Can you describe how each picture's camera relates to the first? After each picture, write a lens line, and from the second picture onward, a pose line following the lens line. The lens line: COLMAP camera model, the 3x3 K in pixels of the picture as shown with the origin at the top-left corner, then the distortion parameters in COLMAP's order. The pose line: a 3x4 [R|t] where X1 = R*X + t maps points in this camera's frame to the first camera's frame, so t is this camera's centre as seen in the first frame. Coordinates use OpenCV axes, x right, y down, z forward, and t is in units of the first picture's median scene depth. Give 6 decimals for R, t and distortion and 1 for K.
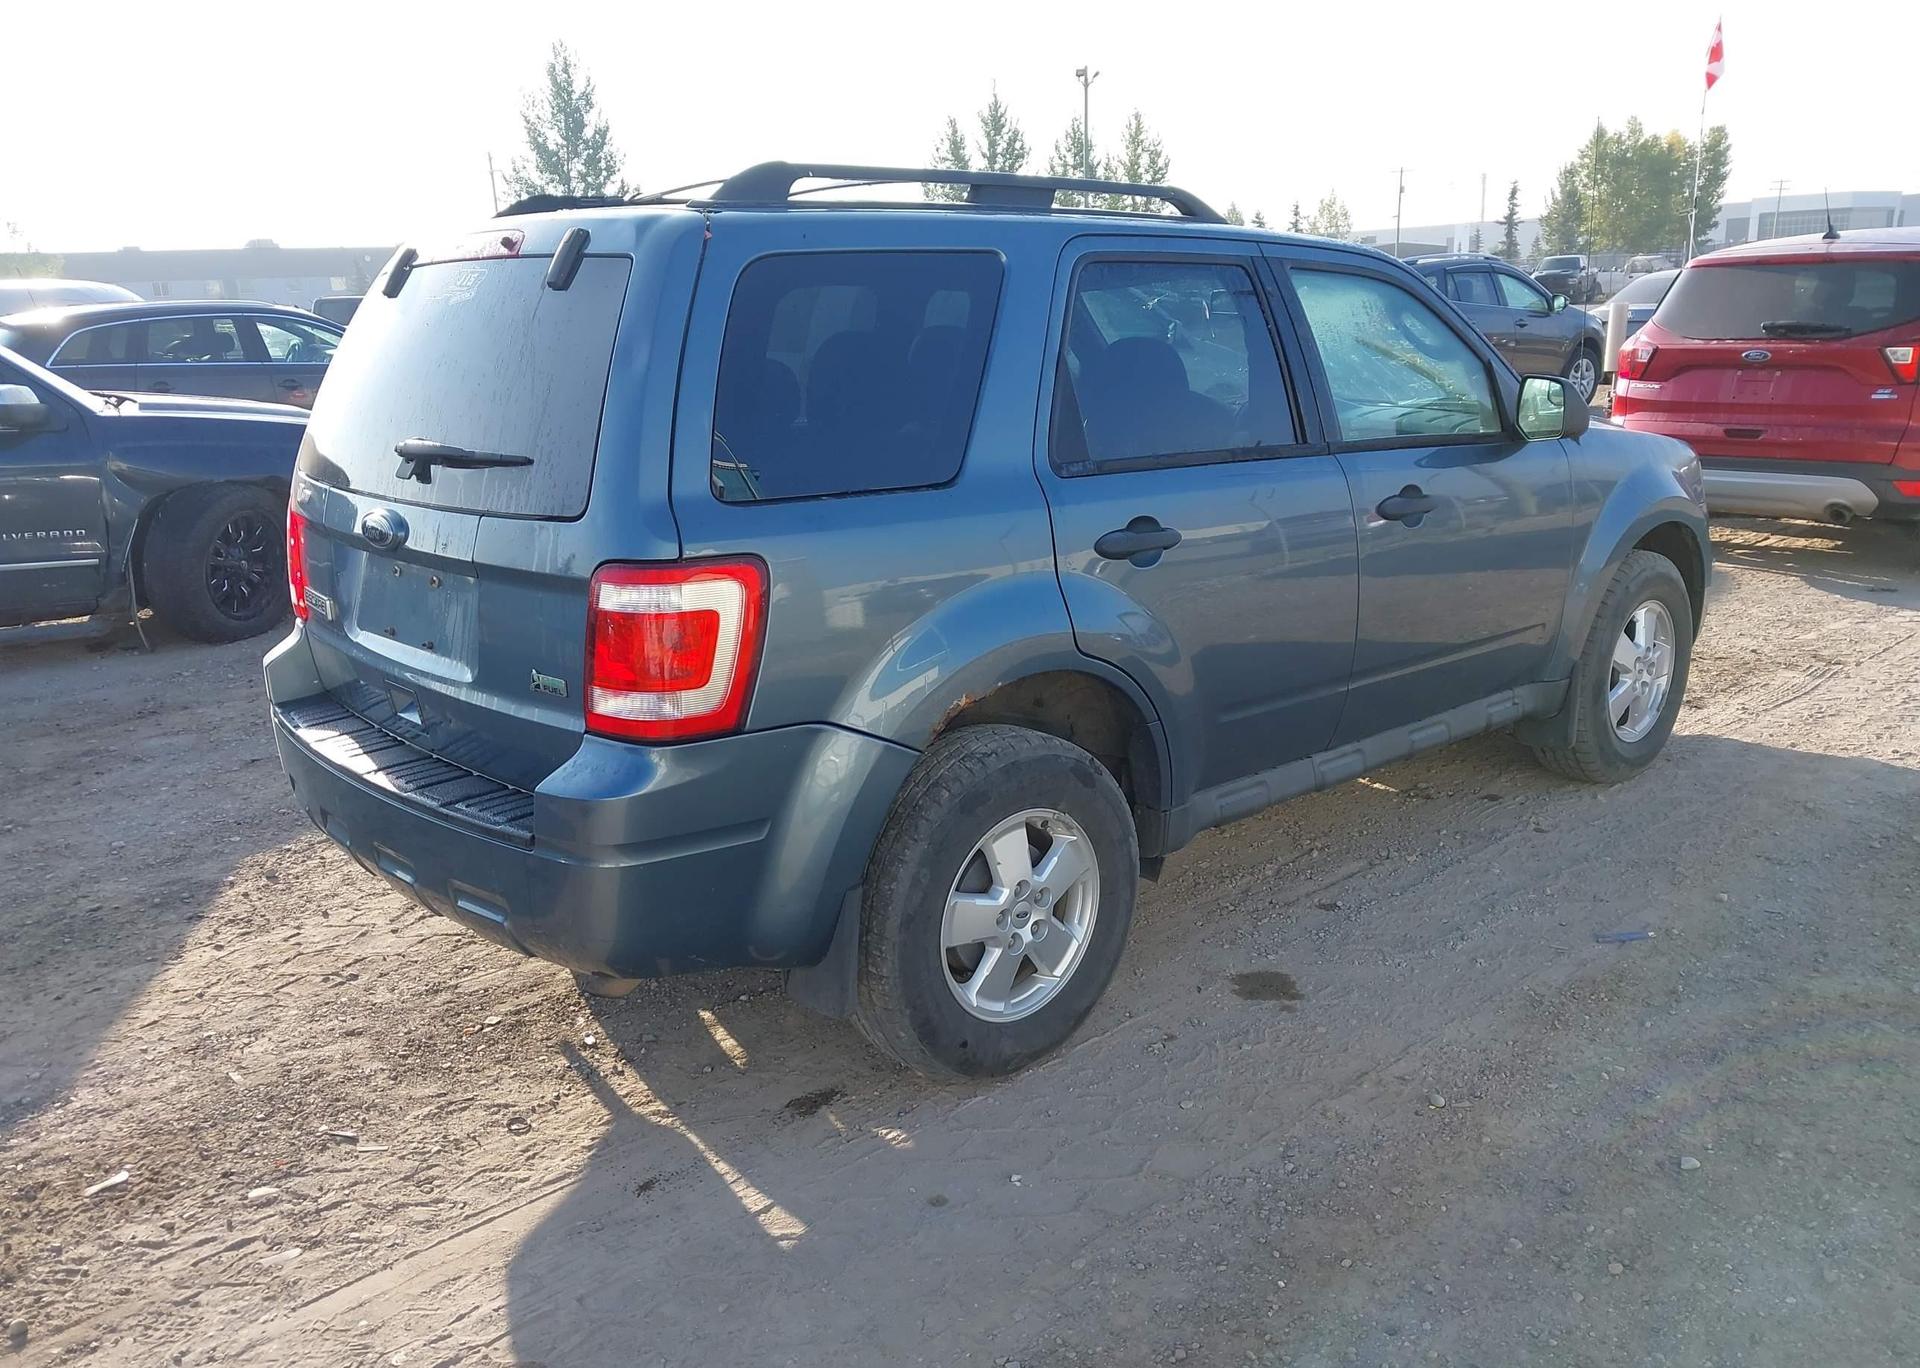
lens RADIAL K [[1539.3, 0, 949.1], [0, 1539.3, 699.1], [0, 0, 1]] dist [0.022376, -0.020904]
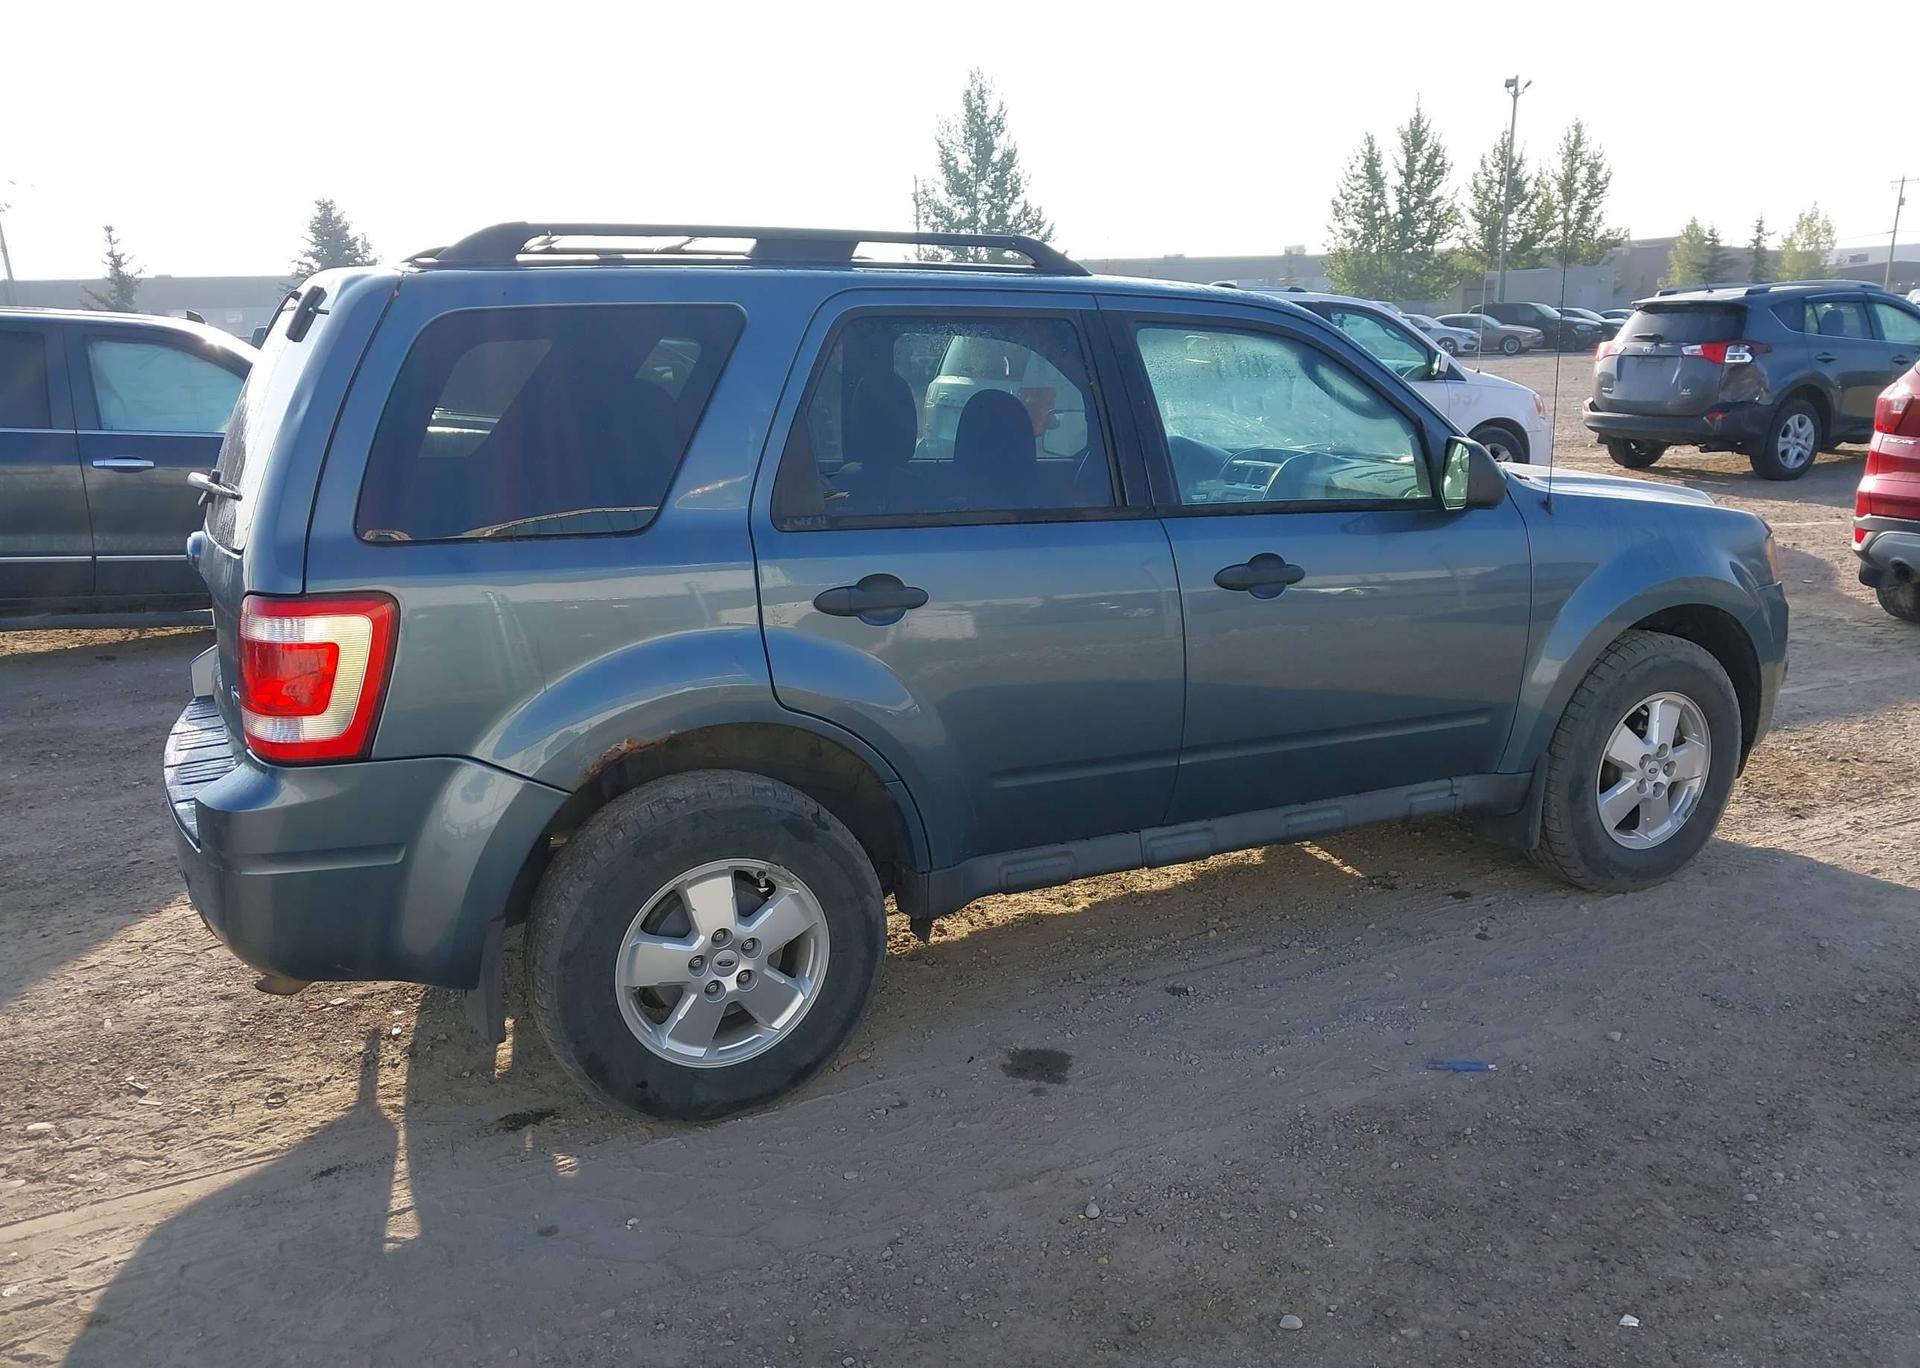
lens RADIAL K [[1539.3, 0, 952.1], [0, 1539.3, 698.2], [0, 0, 1]] dist [0.022376, -0.020904]
pose [[0.964091, 0.074474, -0.254915, 0.383425], [-0.077214, 0.997014, -0.000744, -0.037730], [0.254099, 0.020401, 0.966963, 0.051901]]
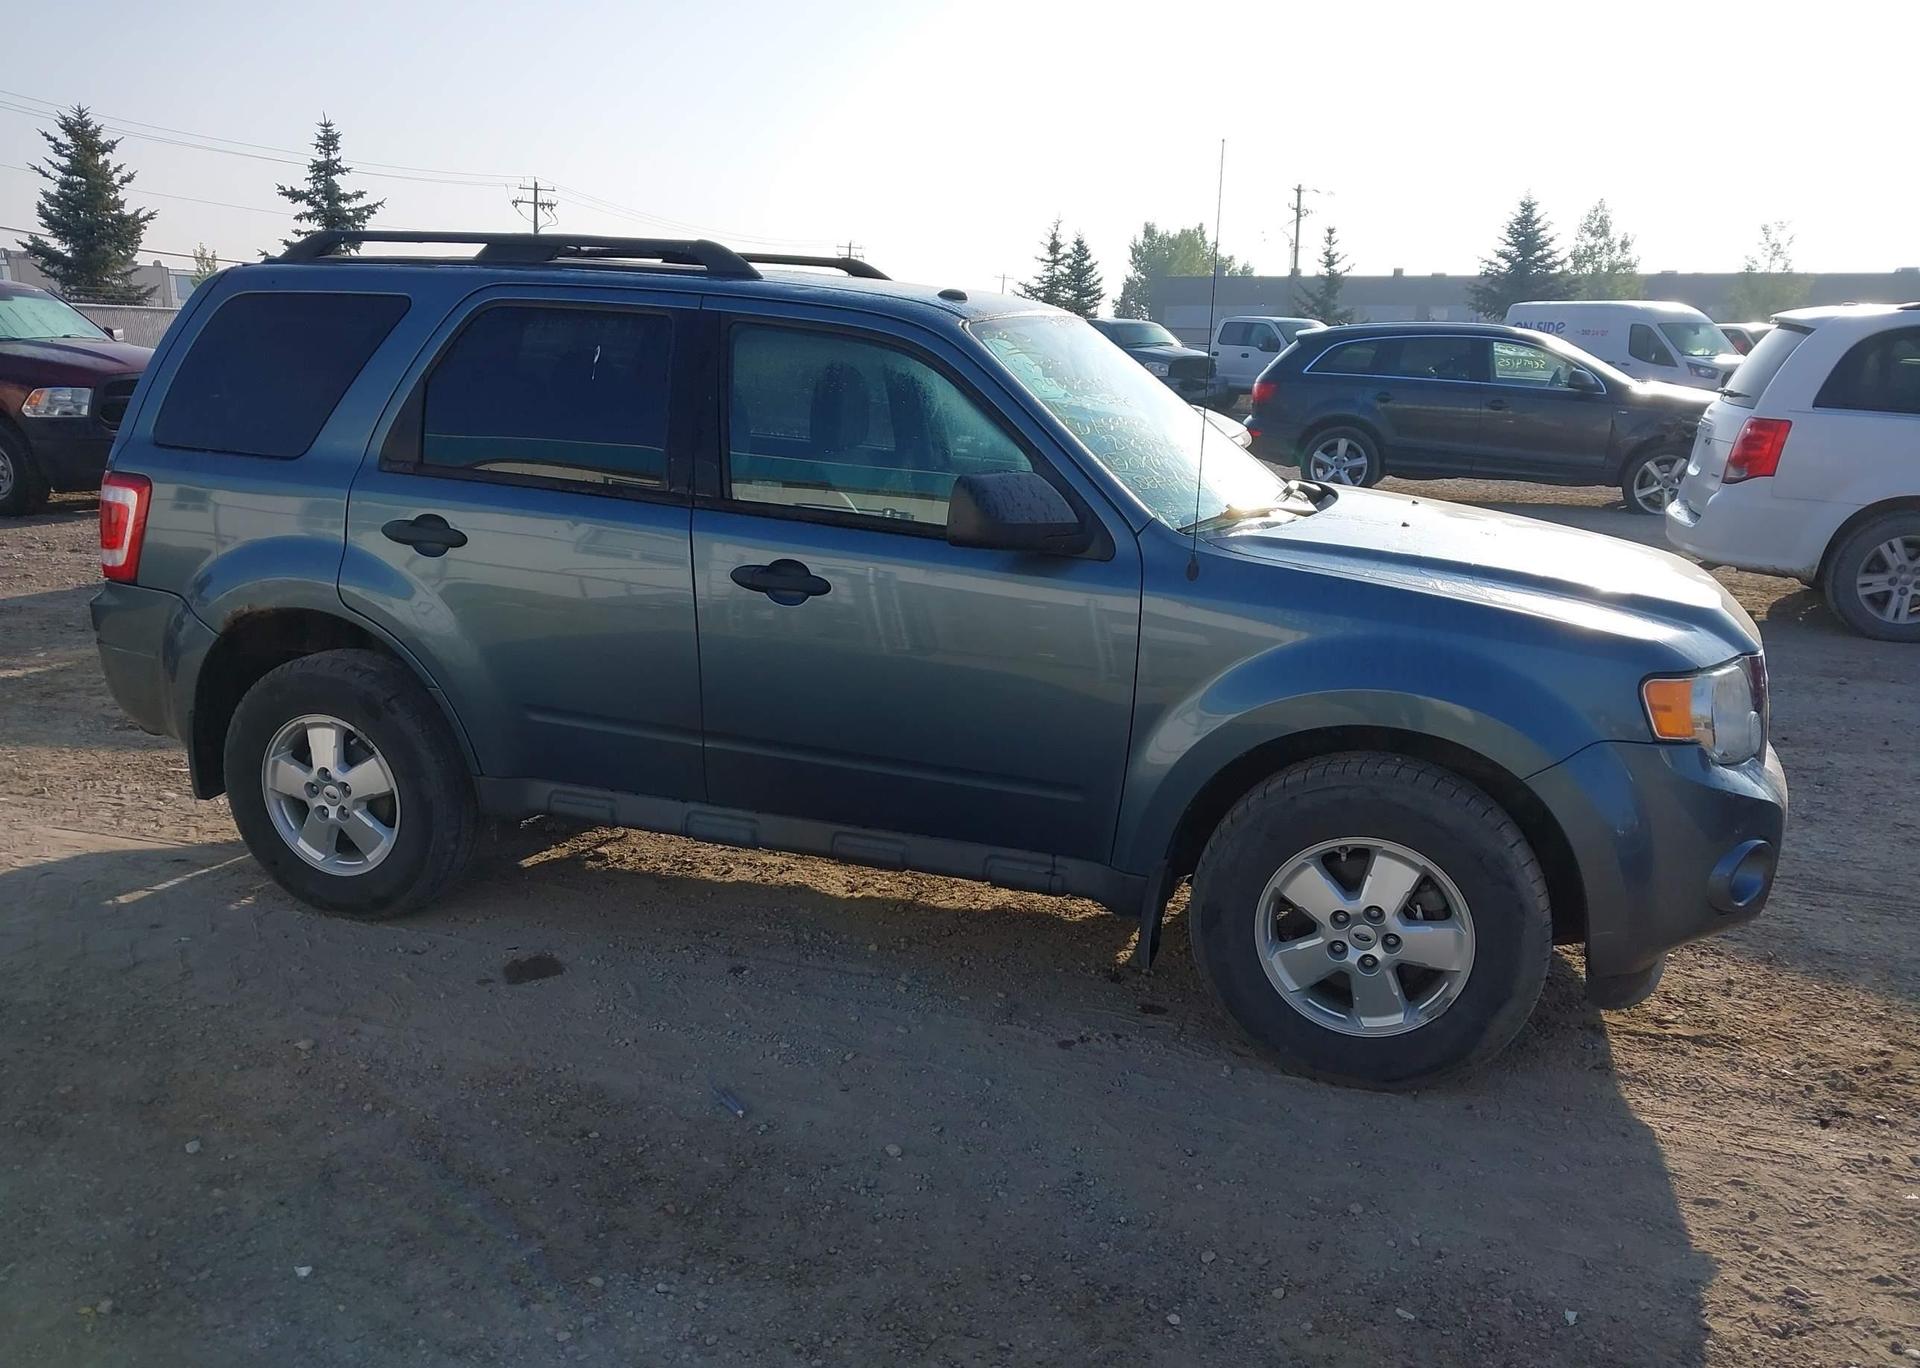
lens RADIAL K [[1539.3, 0, 946.7], [0, 1539.3, 695.5], [0, 0, 1]] dist [0.022376, -0.020904]
pose [[0.485316, 0.245406, -0.839193, 1.225567], [-0.256250, 0.957578, 0.131833, -0.220761], [0.835945, 0.151063, 0.527613, 0.643016]]
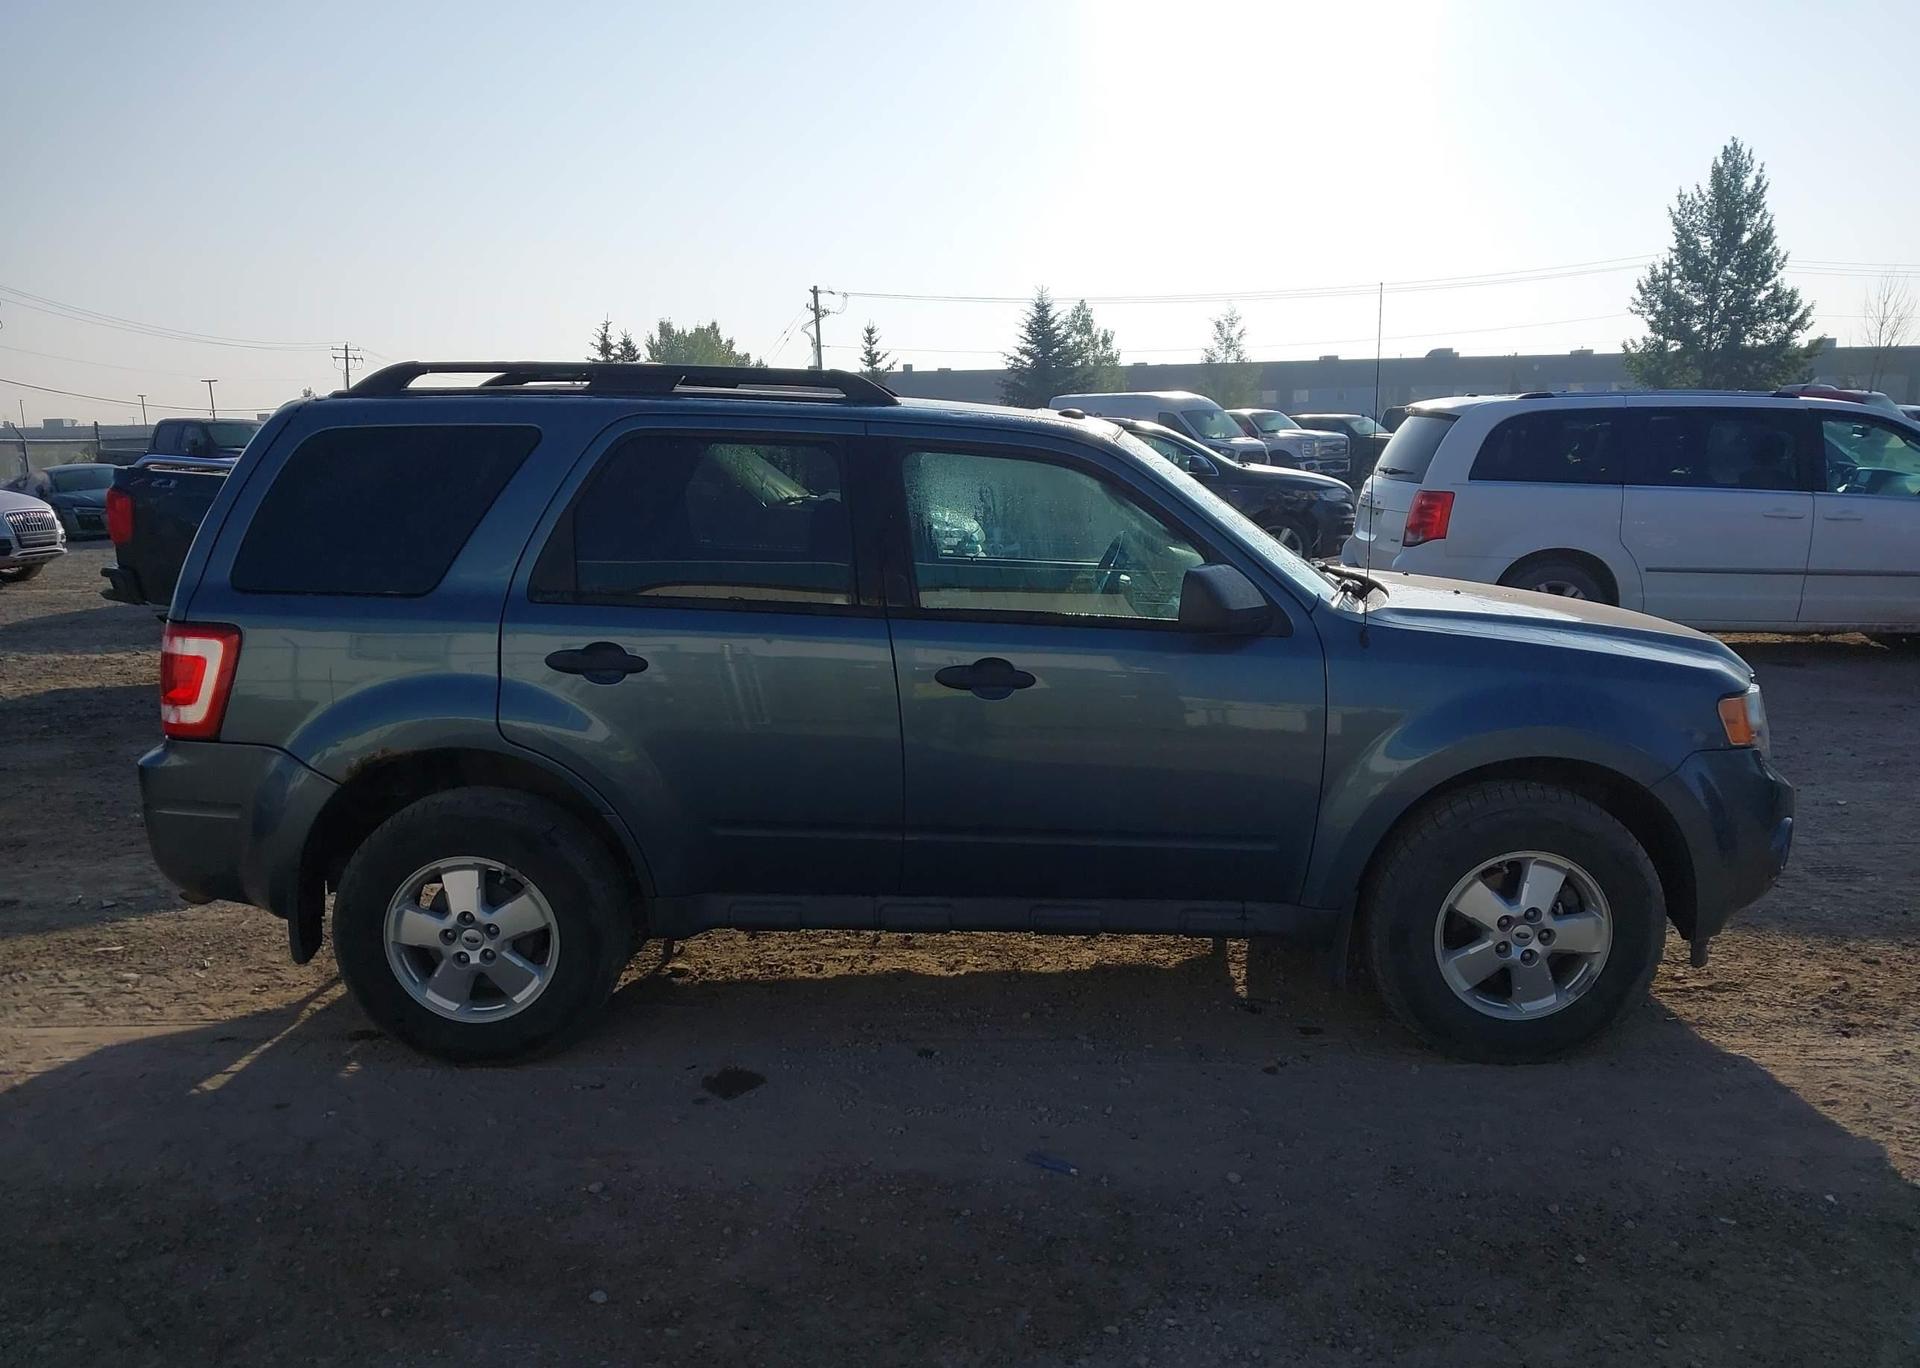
lens RADIAL K [[1539.3, 0, 949.7], [0, 1539.3, 681.4], [0, 0, 1]] dist [0.022376, -0.020904]
pose [[0.734703, 0.139443, -0.663903, 1.014591], [-0.188554, 0.982060, -0.002396, -0.123024], [0.651659, 0.126942, 0.747815, 0.245069]]
